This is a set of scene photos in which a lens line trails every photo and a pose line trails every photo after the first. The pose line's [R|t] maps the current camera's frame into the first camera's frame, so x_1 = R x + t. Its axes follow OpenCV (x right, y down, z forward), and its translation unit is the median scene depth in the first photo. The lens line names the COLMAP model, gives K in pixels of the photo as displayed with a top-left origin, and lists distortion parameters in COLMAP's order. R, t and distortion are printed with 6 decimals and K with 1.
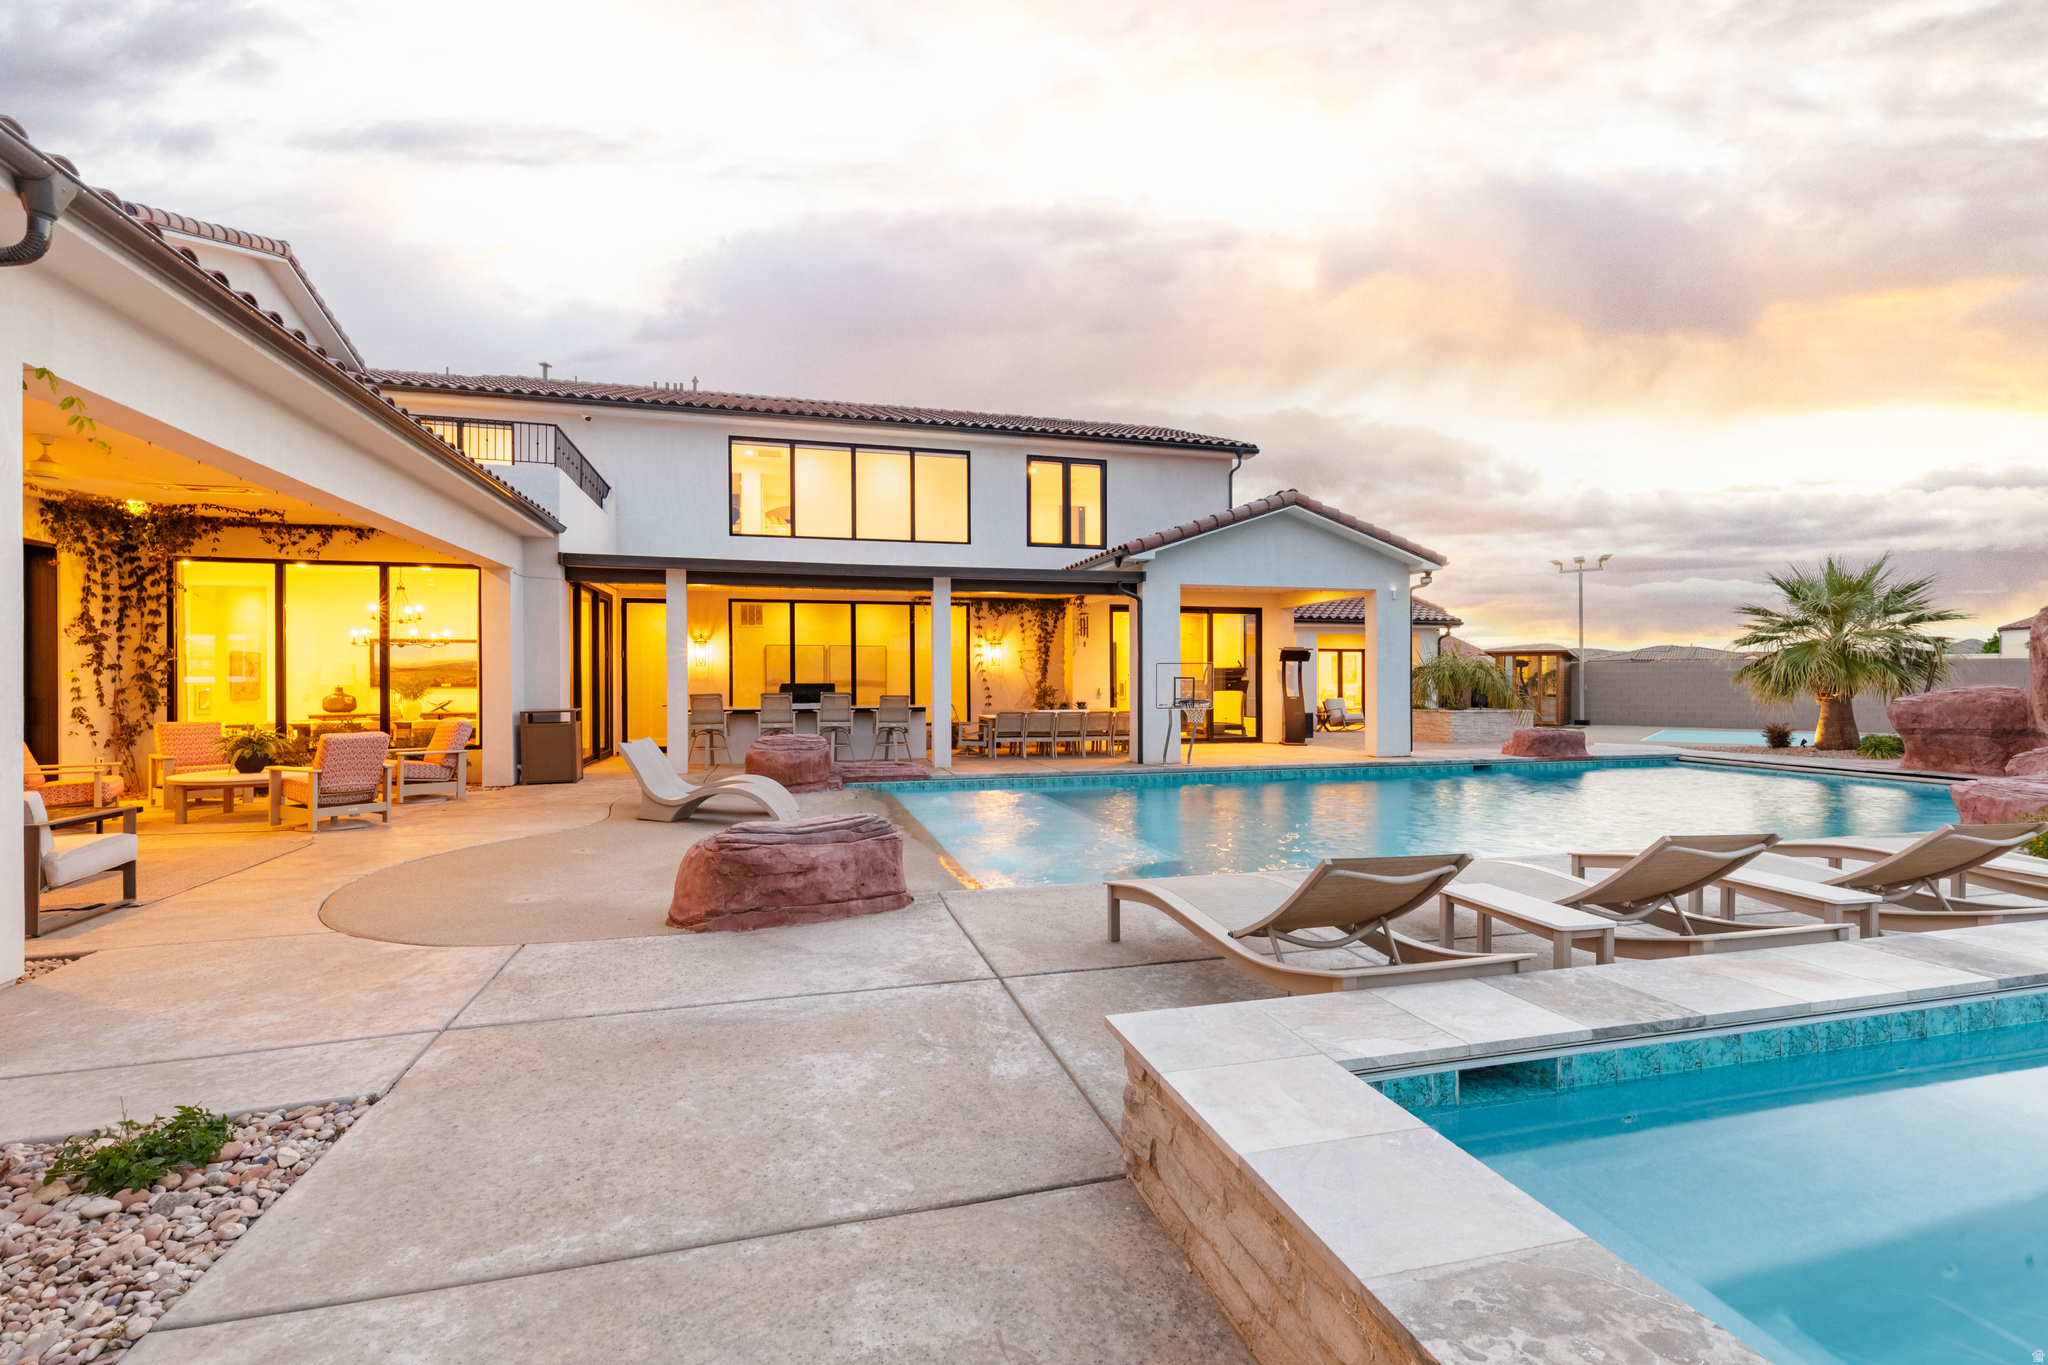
lens RADIAL K [[917.0, 0, 1030.1], [0, 917.0, 681.1], [0, 0, 1]] dist [0.006251, -0.000664]
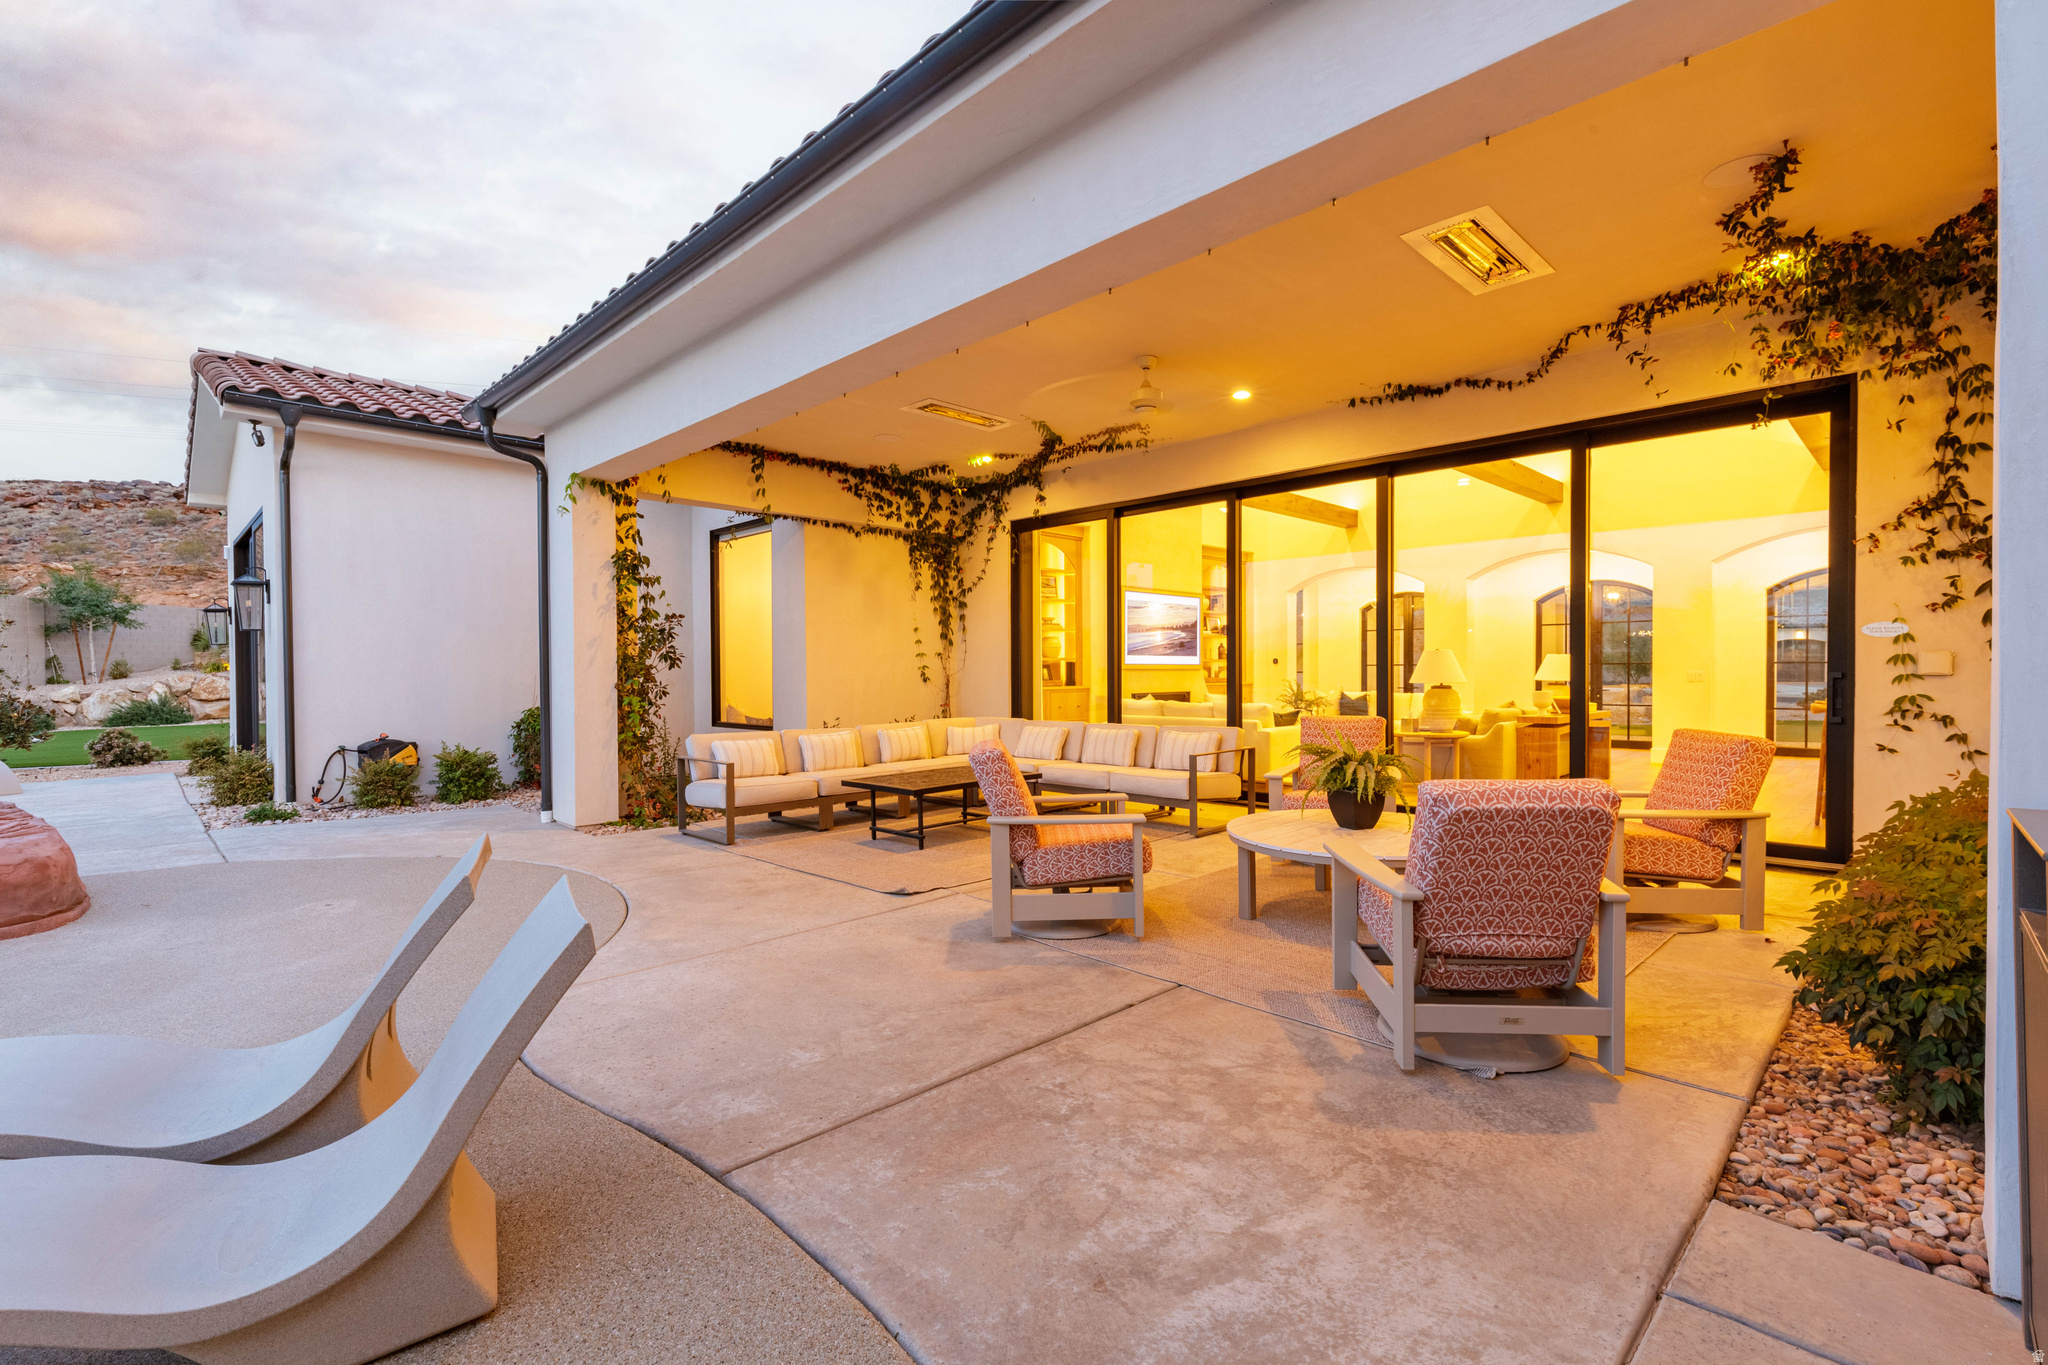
lens RADIAL K [[917.0, 0, 1030.1], [0, 917.0, 681.1], [0, 0, 1]] dist [0.006251, -0.000664]
pose [[-0.870055, 0.011358, -0.492823, -0.309623], [0.007900, 0.999927, 0.009097, 0.009839], [0.492891, 0.004021, -0.870082, 0.920140]]
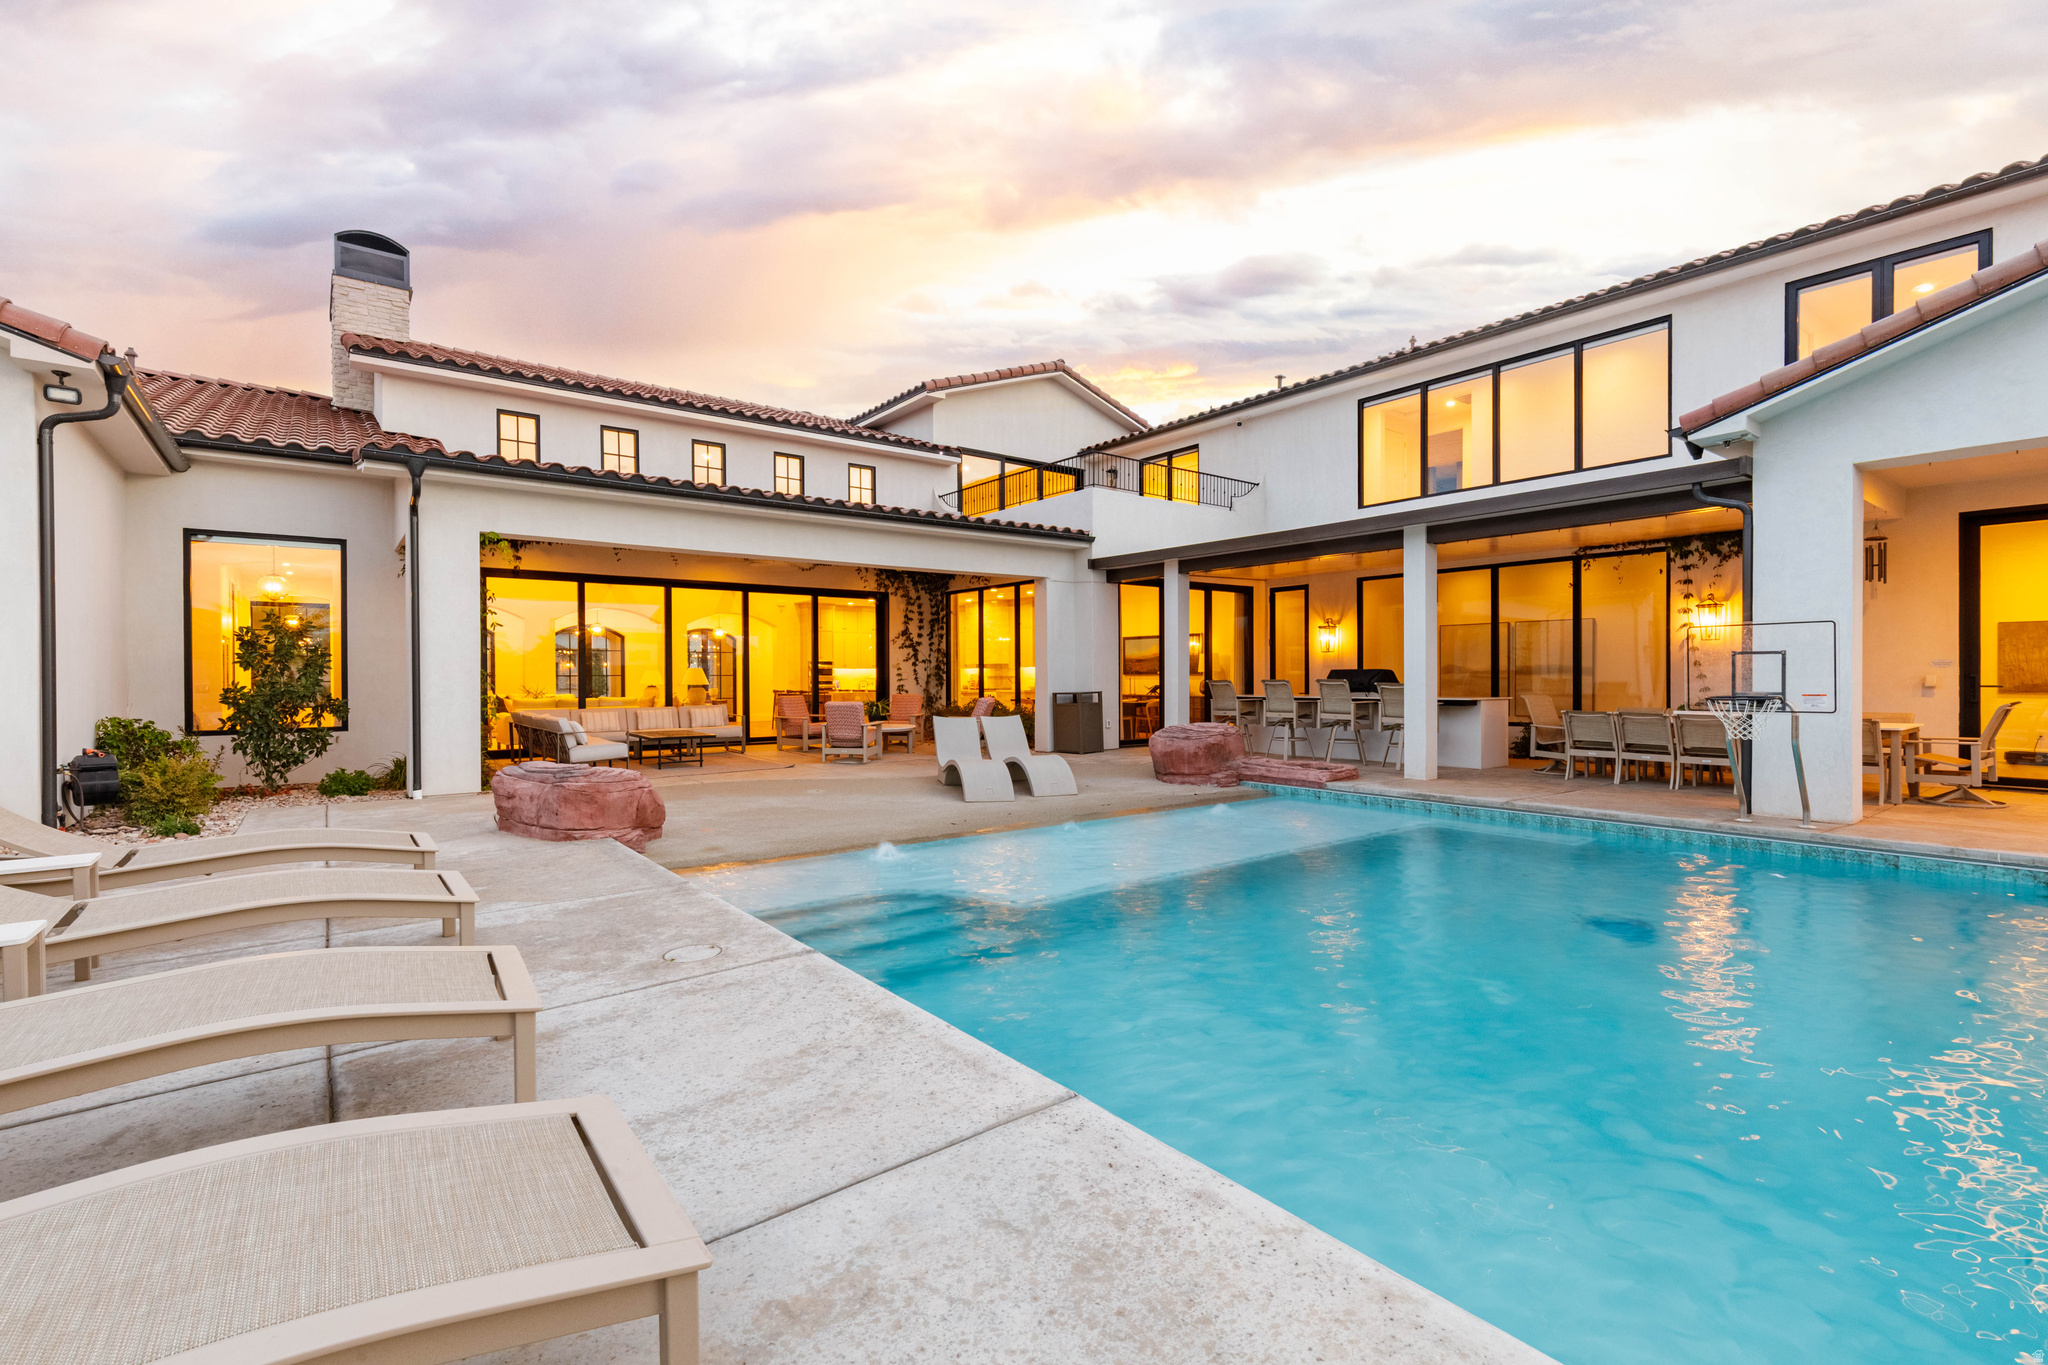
lens RADIAL K [[917.0, 0, 1030.1], [0, 917.0, 681.1], [0, 0, 1]] dist [0.006251, -0.000664]
pose [[0.376568, 0.006852, -0.926364, 0.511533], [0.003683, 0.999954, 0.008893, 0.005533], [0.926382, -0.006761, 0.376526, 0.444051]]
